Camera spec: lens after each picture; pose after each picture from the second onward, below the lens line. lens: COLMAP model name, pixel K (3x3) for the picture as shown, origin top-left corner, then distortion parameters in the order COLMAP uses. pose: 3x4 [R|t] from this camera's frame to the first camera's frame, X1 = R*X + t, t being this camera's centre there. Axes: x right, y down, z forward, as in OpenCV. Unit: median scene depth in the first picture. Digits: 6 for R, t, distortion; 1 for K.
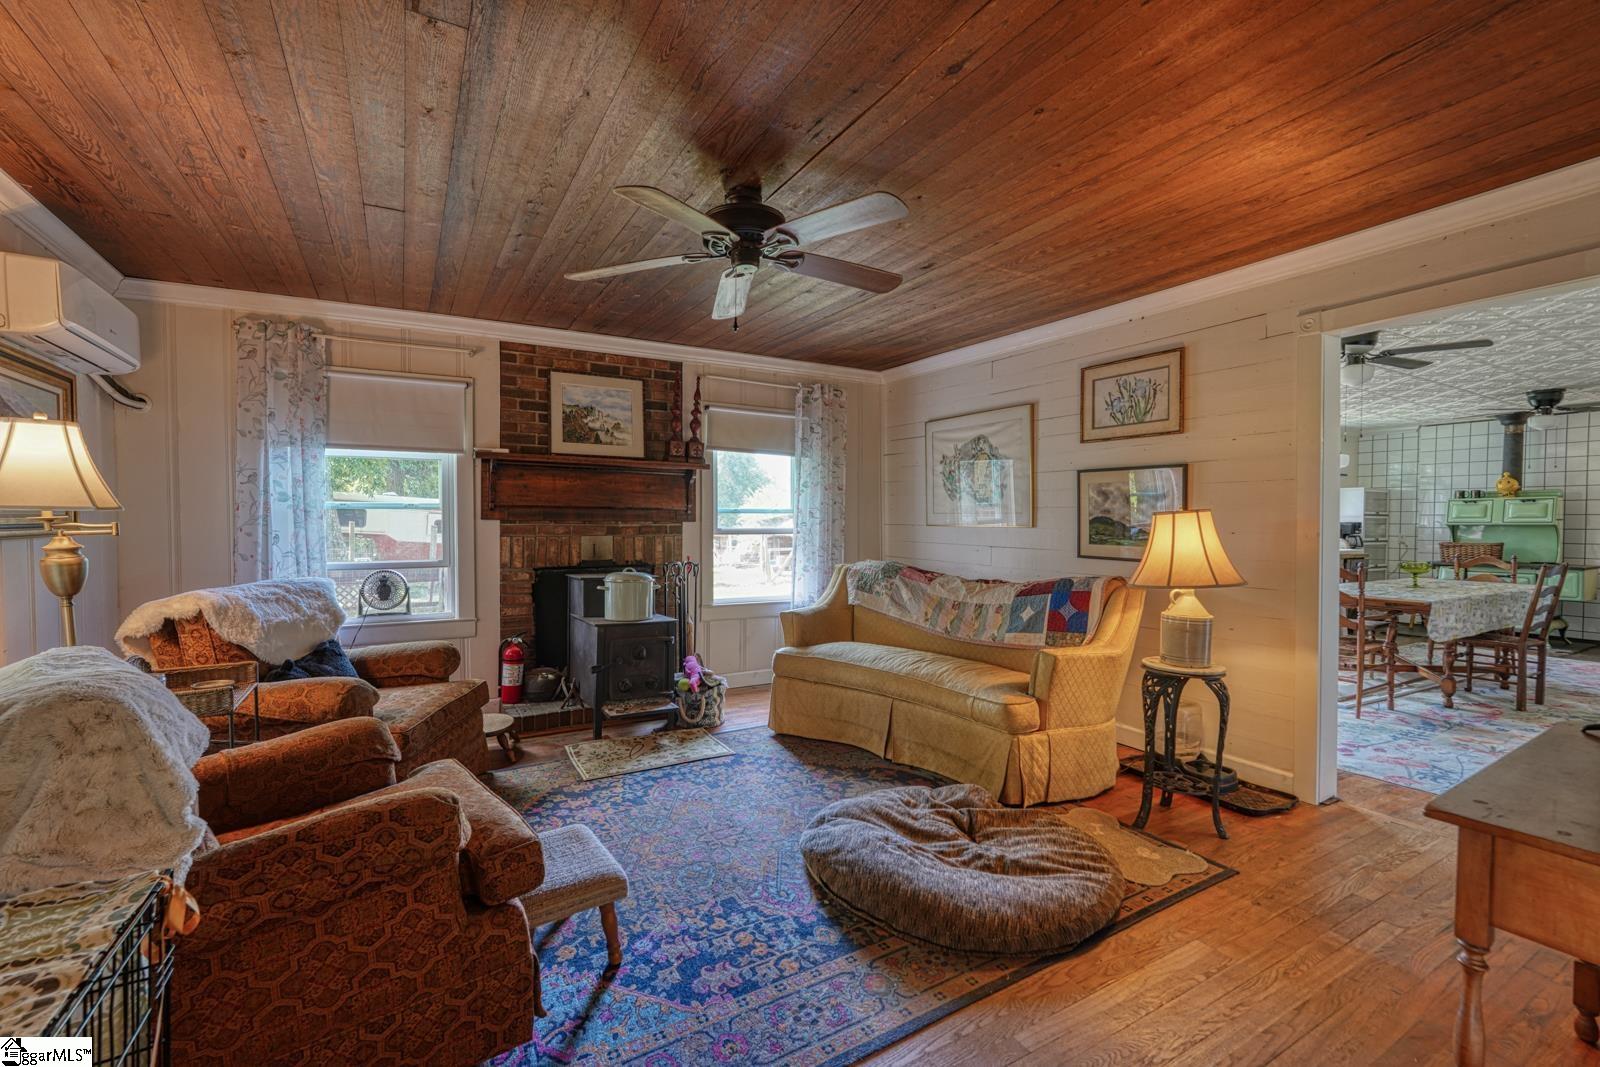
lens RADIAL K [[698.6, 0, 799.1], [0, 698.6, 531.3], [0, 0, 1]] dist [-0.002346, 0.000199]
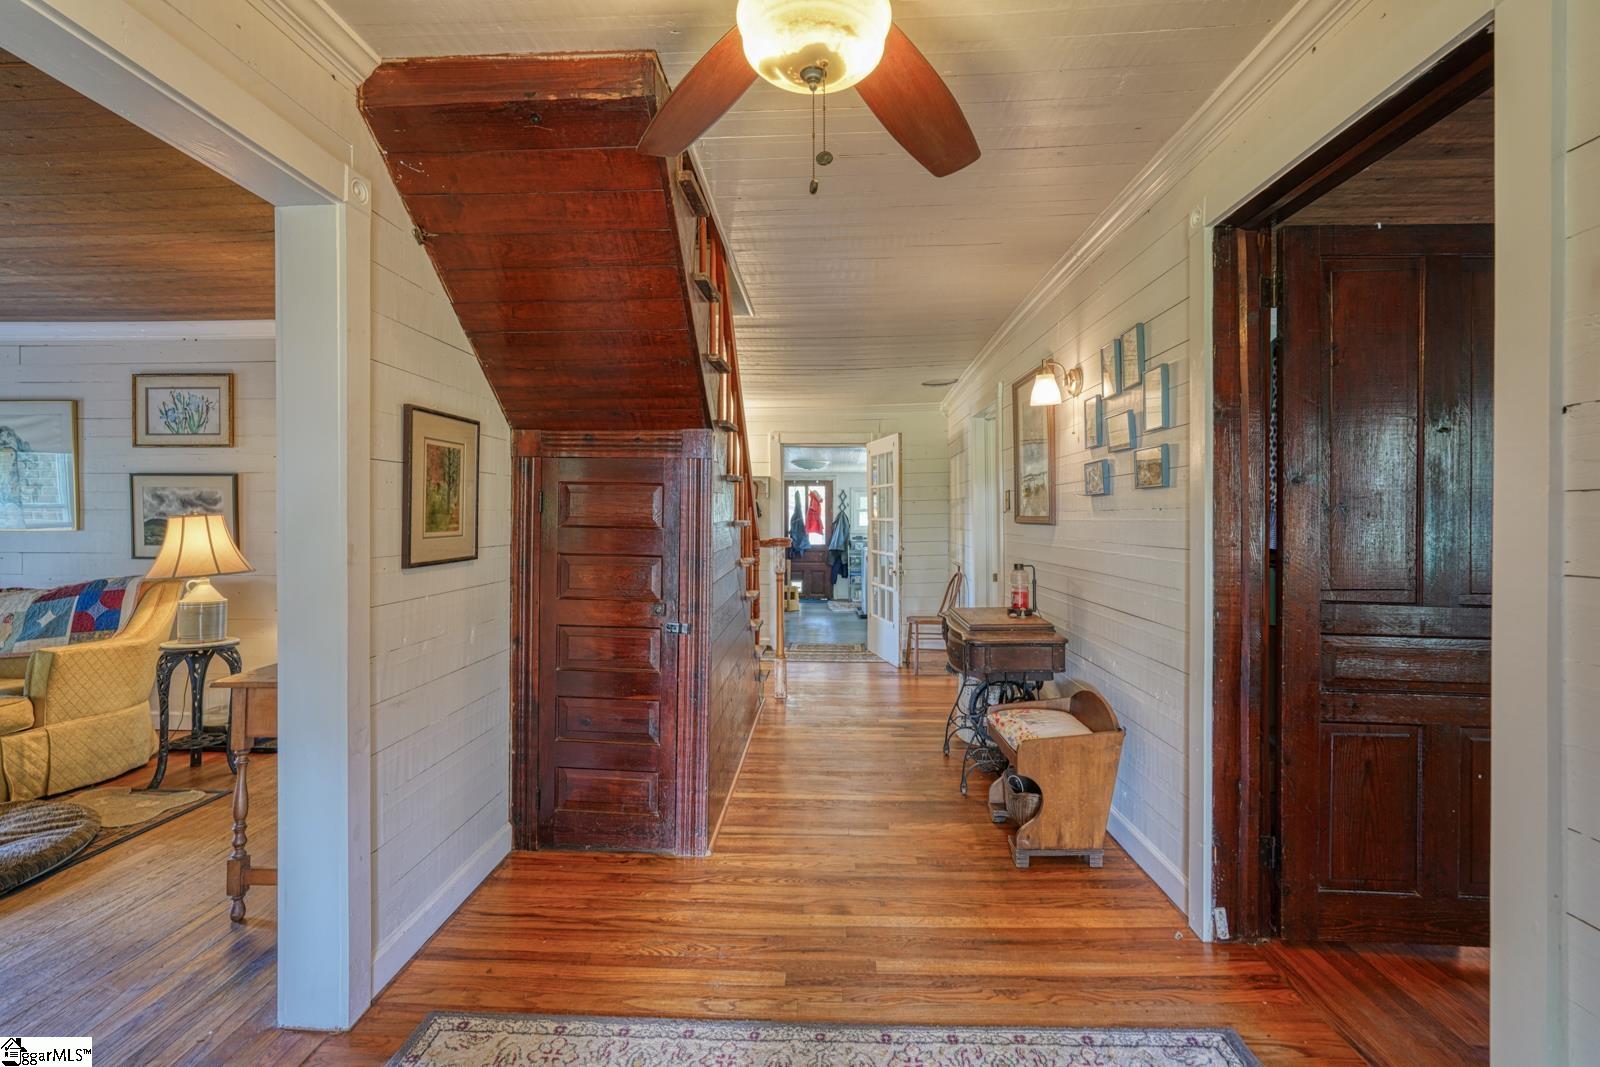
lens RADIAL K [[698.6, 0, 803.1], [0, 698.6, 525.8], [0, 0, 1]] dist [-0.002346, 0.000199]
pose [[0.531998, -0.009030, 0.846697, 0.069240], [0.018035, 0.999837, -0.000668, 0.008273], [-0.846553, 0.015625, 0.532075, -0.427606]]
